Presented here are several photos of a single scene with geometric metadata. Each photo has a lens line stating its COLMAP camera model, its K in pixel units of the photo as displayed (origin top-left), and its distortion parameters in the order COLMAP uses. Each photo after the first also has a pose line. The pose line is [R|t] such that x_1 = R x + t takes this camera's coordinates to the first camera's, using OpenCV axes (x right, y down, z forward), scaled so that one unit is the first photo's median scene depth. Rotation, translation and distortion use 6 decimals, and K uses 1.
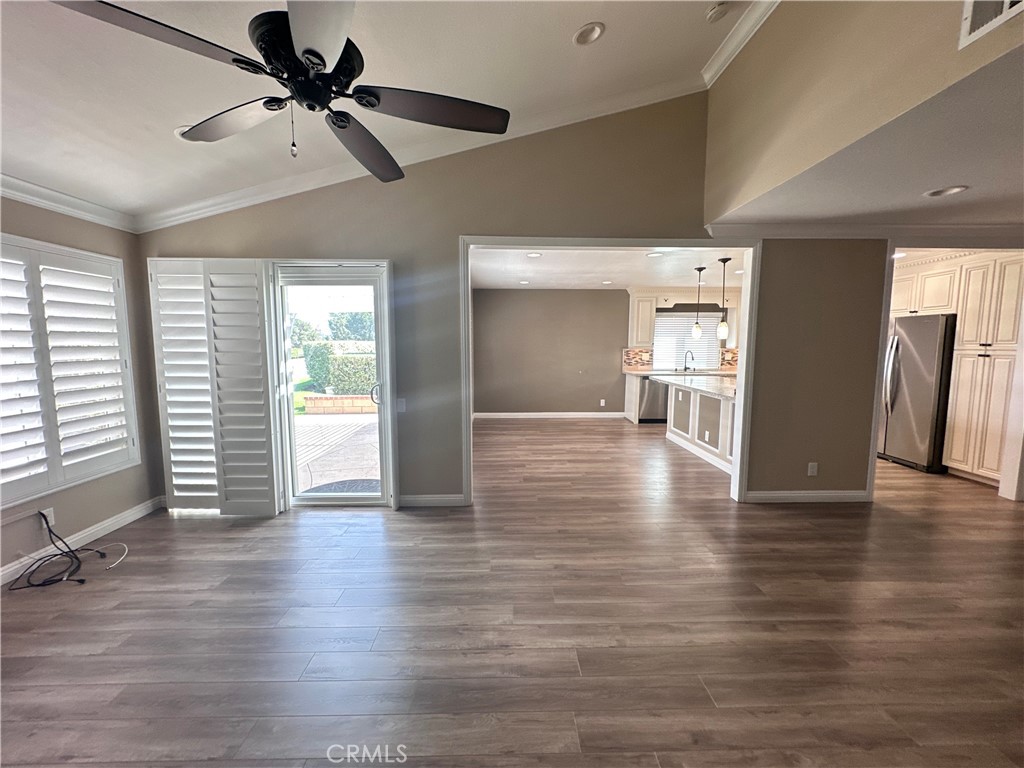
lens RADIAL K [[408.8, 0, 513.0], [0, 408.8, 382.4], [0, 0, 1]] dist [-0.002165, 0.000243]
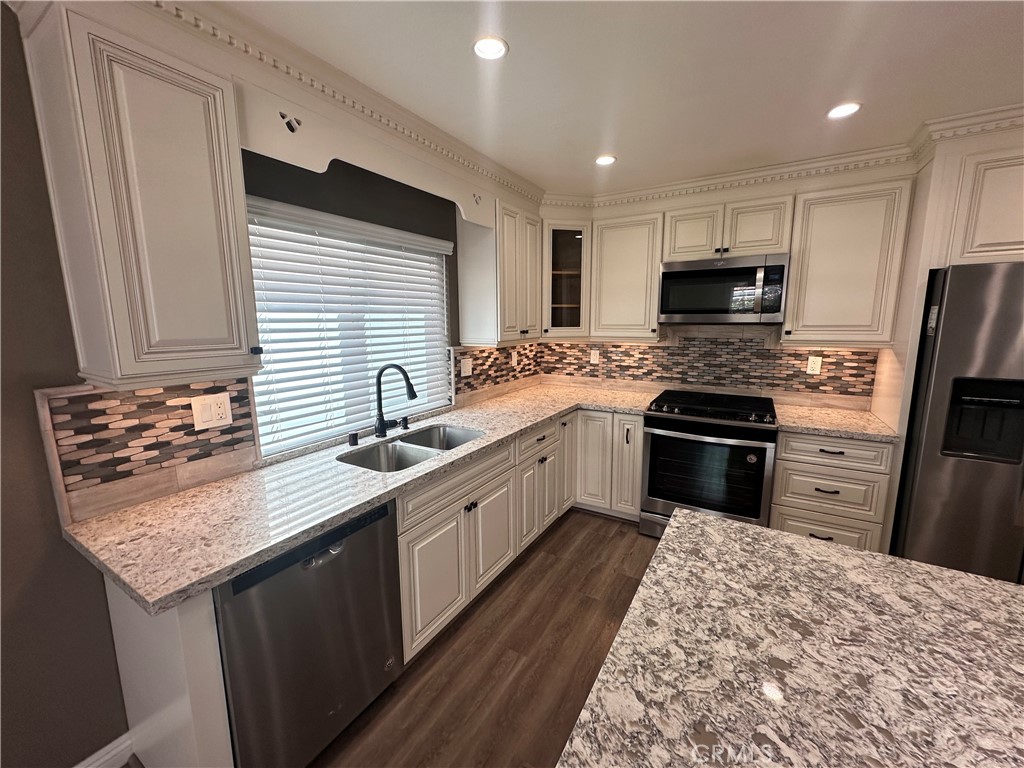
lens RADIAL K [[408.7, 0, 510.9], [0, 408.7, 384.7], [0, 0, 1]] dist [-0.003011, -0.000008]
pose [[0.536862, -0.139626, 0.832036, 0.250964], [0.089753, 0.990066, 0.108233, -0.089074], [-0.838882, 0.016571, 0.544060, 0.808360]]
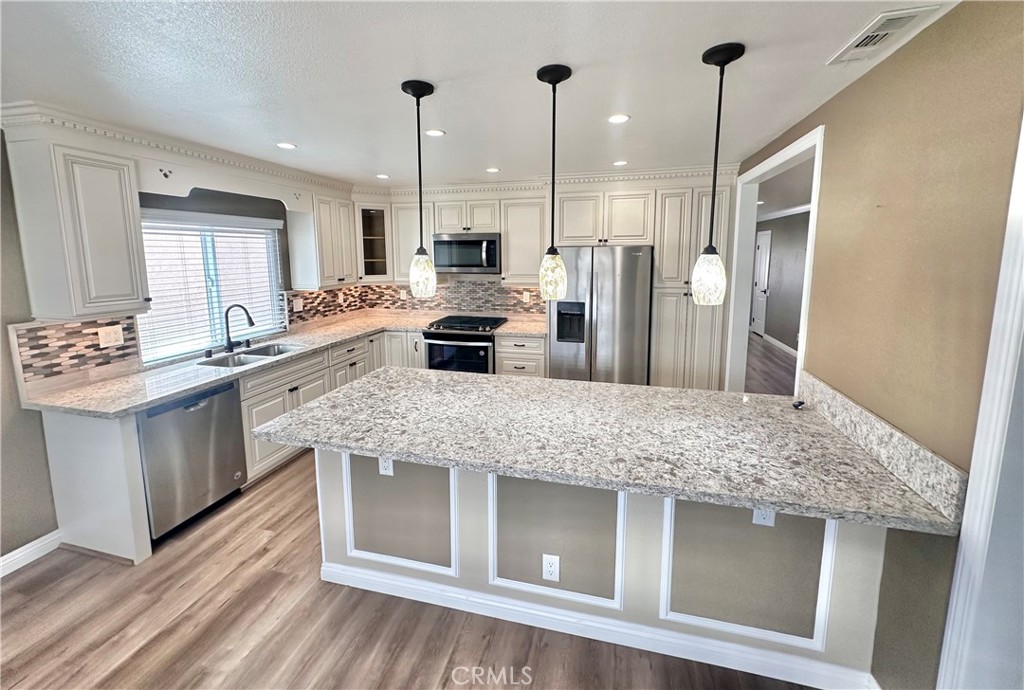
lens RADIAL K [[411.2, 0, 512.1], [0, 411.2, 306.5], [0, 0, 1]] dist [-0.000985, 0.000099]
pose [[0.269174, -0.127382, 0.954630, 0.100043], [0.097761, 0.989709, 0.104498, -0.095160], [-0.958117, 0.065198, 0.278857, 0.621371]]
